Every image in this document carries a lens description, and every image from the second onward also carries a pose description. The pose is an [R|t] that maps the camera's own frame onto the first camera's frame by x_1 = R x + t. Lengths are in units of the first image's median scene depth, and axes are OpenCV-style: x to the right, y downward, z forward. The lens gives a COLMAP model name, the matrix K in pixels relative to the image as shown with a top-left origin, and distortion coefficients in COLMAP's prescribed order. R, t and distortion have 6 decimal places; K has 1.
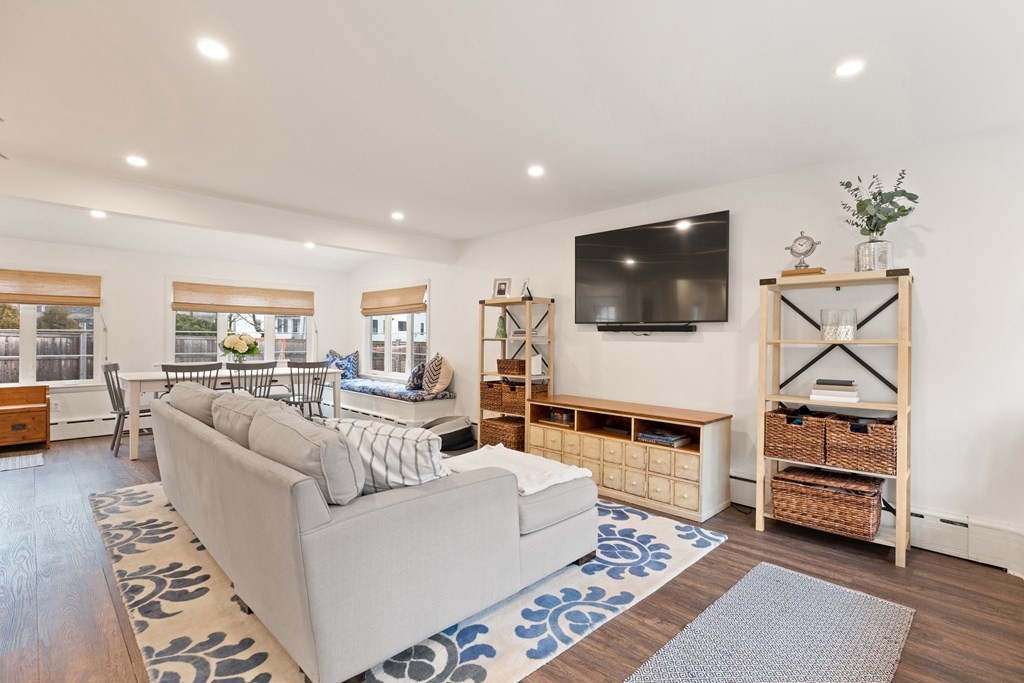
lens RADIAL K [[467.6, 0, 530.7], [0, 467.6, 345.7], [0, 0, 1]] dist [0.007476, 0.000653]
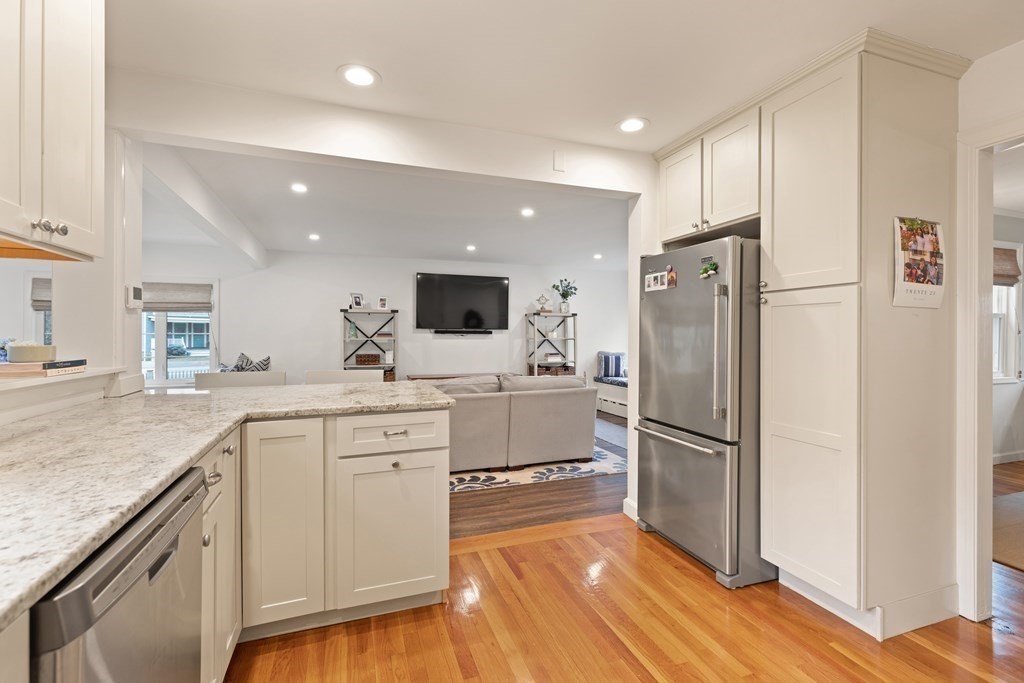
lens RADIAL K [[467.6, 0, 512.1], [0, 467.6, 333.5], [0, 0, 1]] dist [0.007476, 0.000653]
pose [[0.440230, -0.011774, 0.897808, -1.404921], [0.015636, 0.999863, 0.005446, -0.040935], [-0.897749, 0.011640, 0.440354, 0.044545]]
